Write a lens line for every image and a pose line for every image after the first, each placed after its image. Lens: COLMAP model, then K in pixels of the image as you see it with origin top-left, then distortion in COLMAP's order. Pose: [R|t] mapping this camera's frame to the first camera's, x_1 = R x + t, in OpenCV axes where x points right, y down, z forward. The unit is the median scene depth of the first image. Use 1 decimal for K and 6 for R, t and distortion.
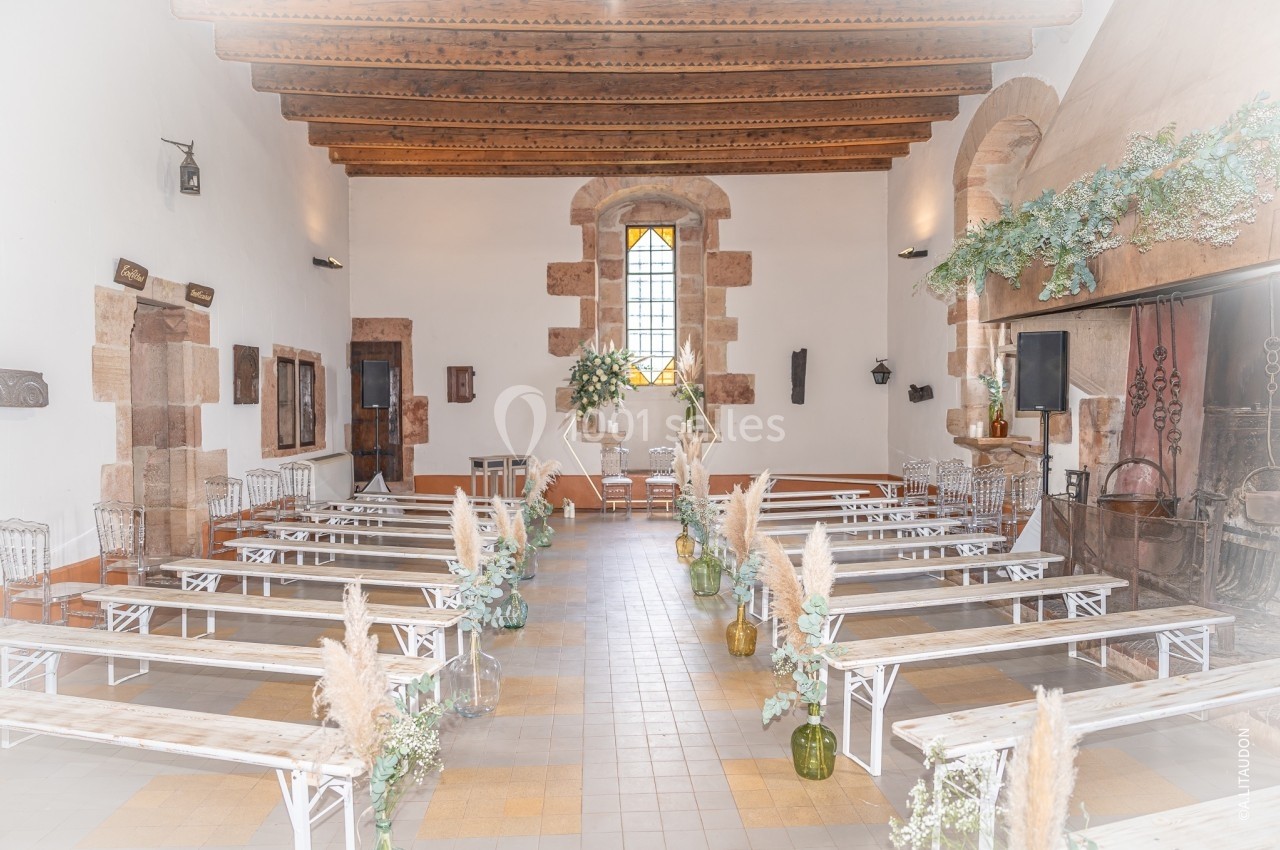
lens RADIAL K [[925.4, 0, 640.0], [0, 925.4, 425.0], [0, 0, 1]] dist [-0.000285, 0.000509]
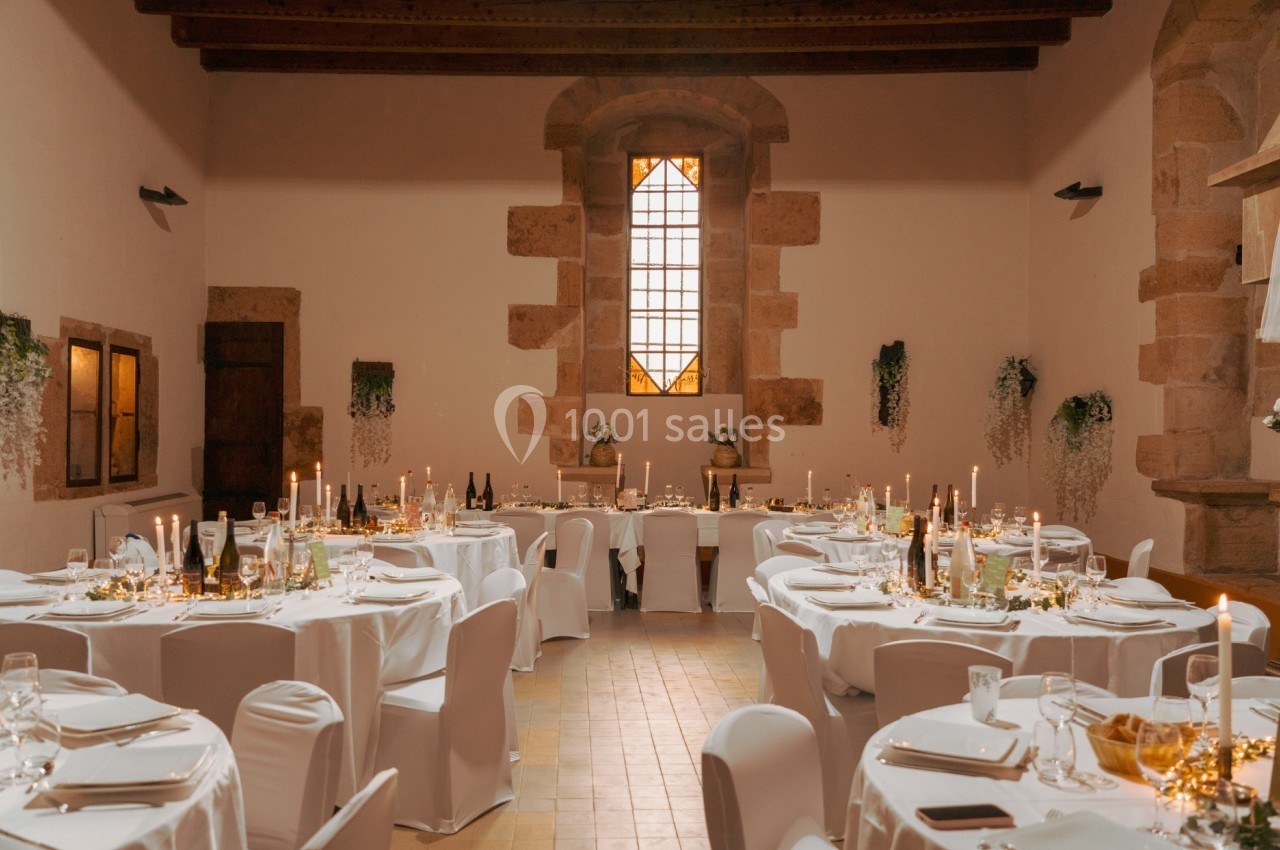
lens RADIAL K [[1141.8, 0, 640.0], [0, 1141.8, 425.0], [0, 0, 1]] dist [0.011191, 0.009450]
pose [[0.999912, 0.012094, 0.005404, -0.009208], [-0.011940, 0.999545, -0.027701, 0.001204], [-0.005736, 0.027634, 0.999602, 0.192694]]
